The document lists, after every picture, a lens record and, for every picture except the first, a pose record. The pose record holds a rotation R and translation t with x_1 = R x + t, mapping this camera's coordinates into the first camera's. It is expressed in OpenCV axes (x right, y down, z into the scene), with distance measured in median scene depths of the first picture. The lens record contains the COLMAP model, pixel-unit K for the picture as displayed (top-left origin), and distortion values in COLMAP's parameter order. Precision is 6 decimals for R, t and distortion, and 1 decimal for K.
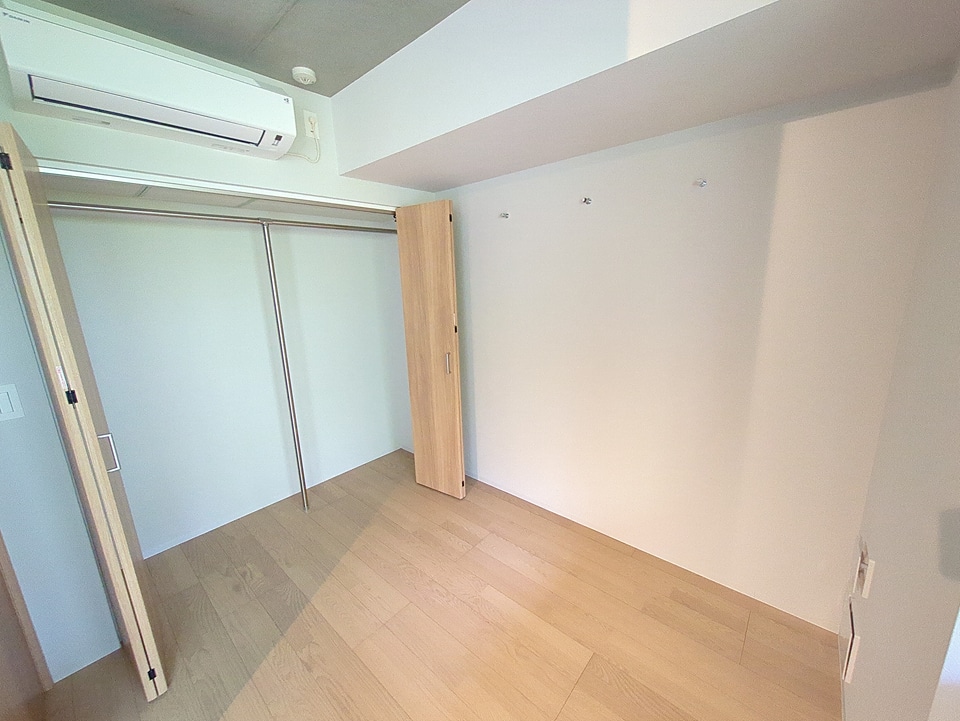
lens RADIAL K [[377.8, 0, 480.0], [0, 377.8, 360.5], [0, 0, 1]] dist [0.001540, -0.000883]
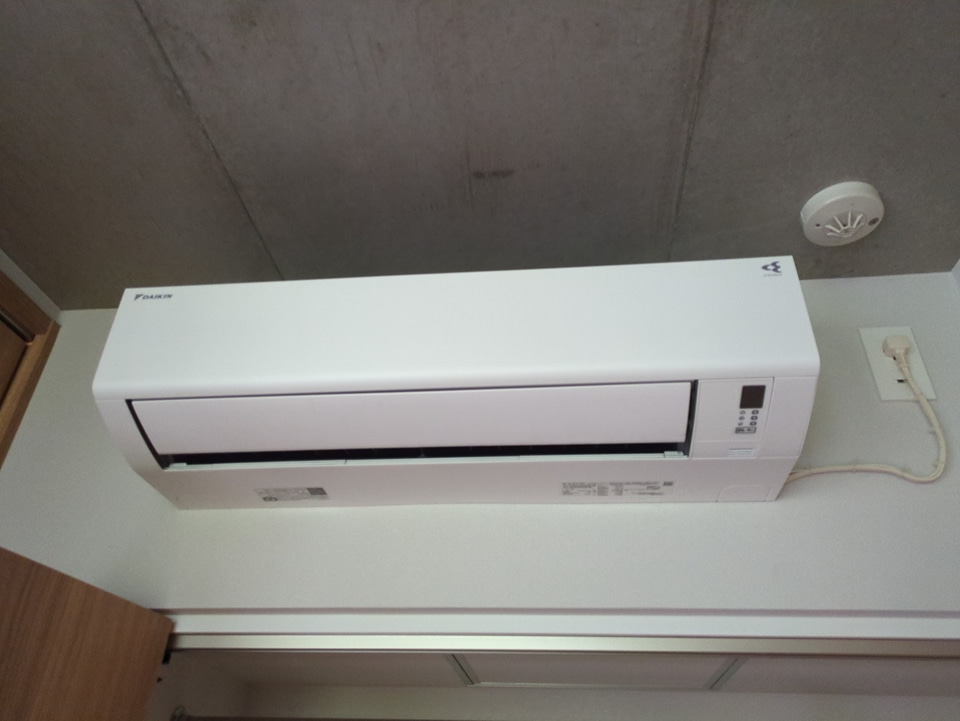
lens RADIAL K [[728.3, 0, 480.0], [0, 728.3, 360.5], [0, 0, 1]] dist [0.008617, 0.000679]
pose [[0.580990, -0.400066, -0.708800, -0.288393], [-0.224468, 0.758324, -0.612012, -0.274723], [0.782345, 0.514676, 0.350777, 0.679761]]
